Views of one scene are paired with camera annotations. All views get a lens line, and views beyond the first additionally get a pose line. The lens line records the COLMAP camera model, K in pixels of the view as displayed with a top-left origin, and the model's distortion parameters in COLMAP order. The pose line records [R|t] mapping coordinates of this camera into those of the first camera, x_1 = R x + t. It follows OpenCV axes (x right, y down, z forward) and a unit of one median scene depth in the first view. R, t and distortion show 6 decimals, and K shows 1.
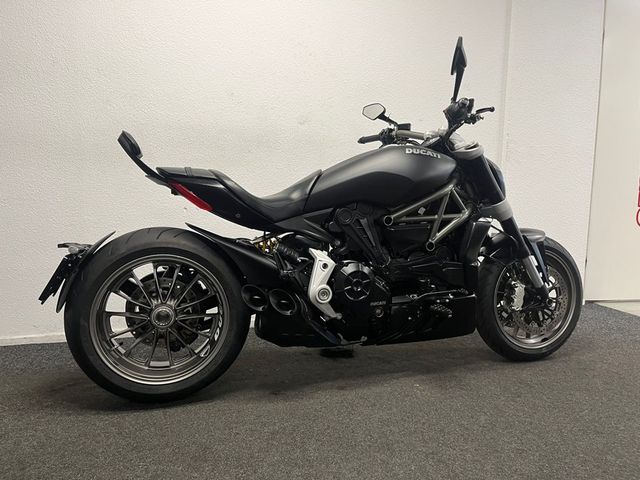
lens RADIAL K [[493.4, 0, 320.0], [0, 493.4, 240.0], [0, 0, 1]] dist [0.034393, -0.002098]
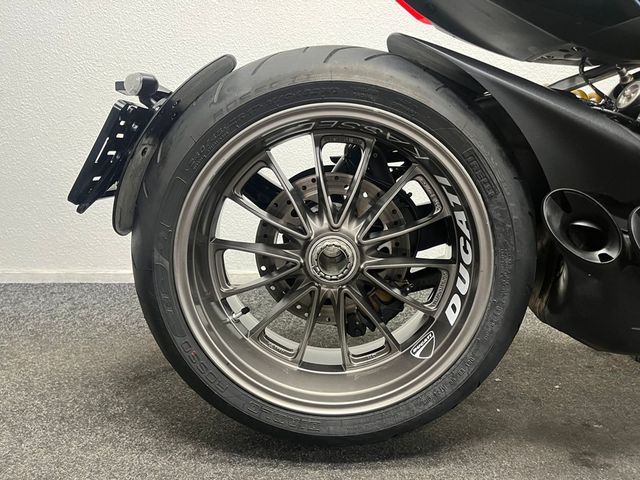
lens RADIAL K [[493.4, 0, 320.0], [0, 493.4, 240.0], [0, 0, 1]] dist [0.034393, -0.002098]
pose [[0.950312, 0.057853, -0.305877, -0.186647], [-0.024232, 0.993346, 0.112594, 0.085508], [0.310355, -0.099587, 0.945390, 0.560967]]
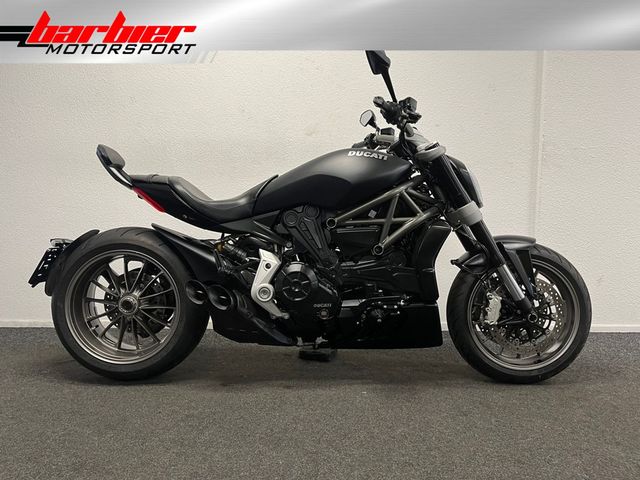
lens RADIAL K [[493.4, 0, 320.0], [0, 493.4, 240.0], [0, 0, 1]] dist [0.034393, -0.002098]
pose [[0.951782, 0.014376, -0.306439, 0.430345], [-0.026903, 0.998964, -0.036696, 0.033290], [0.305594, 0.043170, 0.951183, 0.036804]]
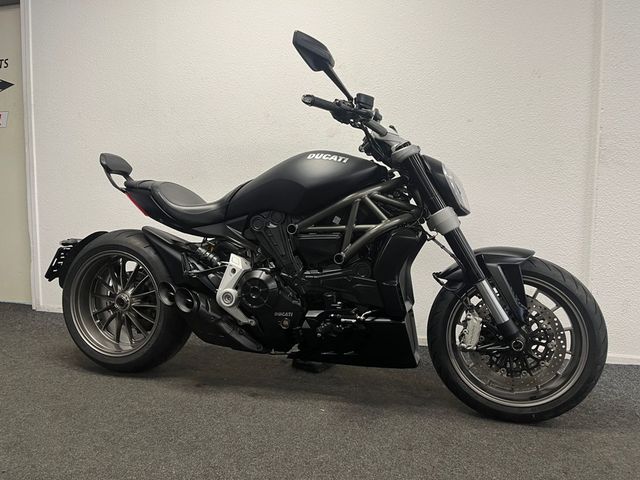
lens RADIAL K [[493.4, 0, 320.0], [0, 493.4, 240.0], [0, 0, 1]] dist [0.034393, -0.002098]
pose [[0.825197, 0.034686, -0.563780, 0.737599], [-0.060124, 0.997836, -0.026613, 0.004590], [0.561636, 0.055858, 0.825496, 0.237496]]
